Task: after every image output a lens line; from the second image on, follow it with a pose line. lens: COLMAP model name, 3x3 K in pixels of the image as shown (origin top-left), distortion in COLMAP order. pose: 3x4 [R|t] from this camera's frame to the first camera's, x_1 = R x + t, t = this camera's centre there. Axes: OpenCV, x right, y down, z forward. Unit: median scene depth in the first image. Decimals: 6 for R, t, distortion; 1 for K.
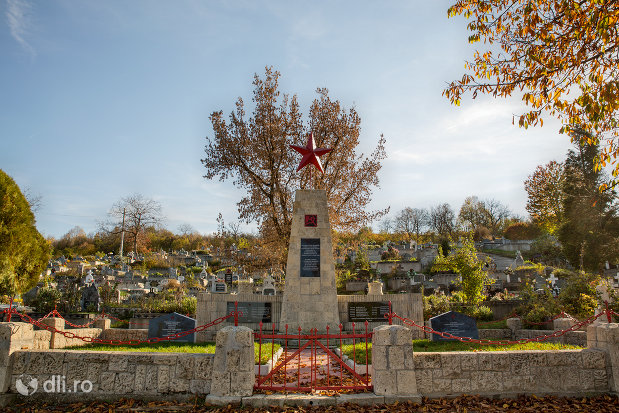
lens RADIAL K [[430.9, 0, 315.3], [0, 430.9, 200.7], [0, 0, 1]] dist [-0.121736, 0.066021]
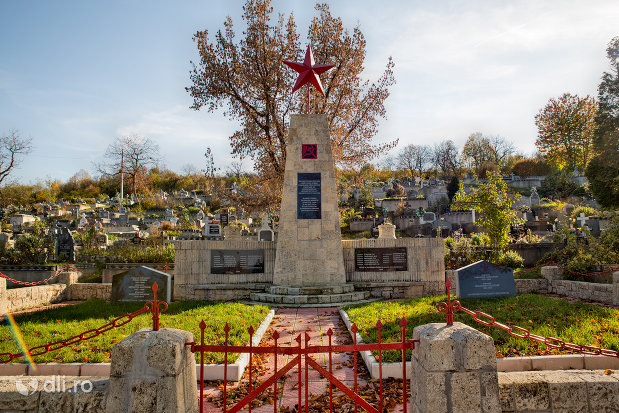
lens RADIAL K [[430.9, 0, 315.7], [0, 430.9, 198.1], [0, 0, 1]] dist [-0.121736, 0.066021]
pose [[0.999912, -0.011994, -0.005695, 0.003221], [0.012663, 0.990443, 0.137342, 0.012253], [0.003994, -0.137402, 0.990507, 0.096517]]
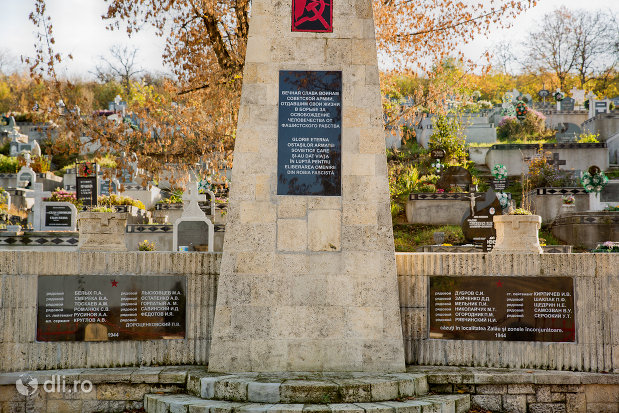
lens RADIAL K [[1048.4, 0, 317.4], [0, 1048.4, 201.3], [0, 0, 1]] dist [0.204807, 0.000000]
pose [[0.999965, 0.005463, -0.006359, -0.000602], [-0.004114, 0.980698, 0.195487, 0.018217], [0.007305, -0.195454, 0.980686, 0.139220]]
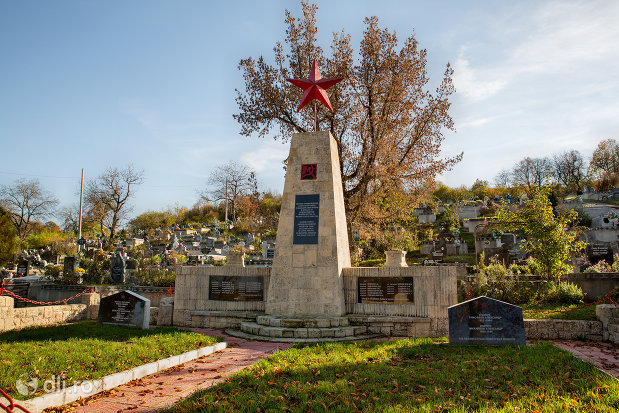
lens RADIAL K [[430.9, 0, 294.7], [0, 430.9, 201.6], [0, 0, 1]] dist [-0.121736, 0.066021]
pose [[0.953239, -0.042782, -0.299174, 0.111771], [0.070432, 0.994120, 0.082252, 0.019656], [0.293896, -0.099477, 0.950647, 0.144949]]
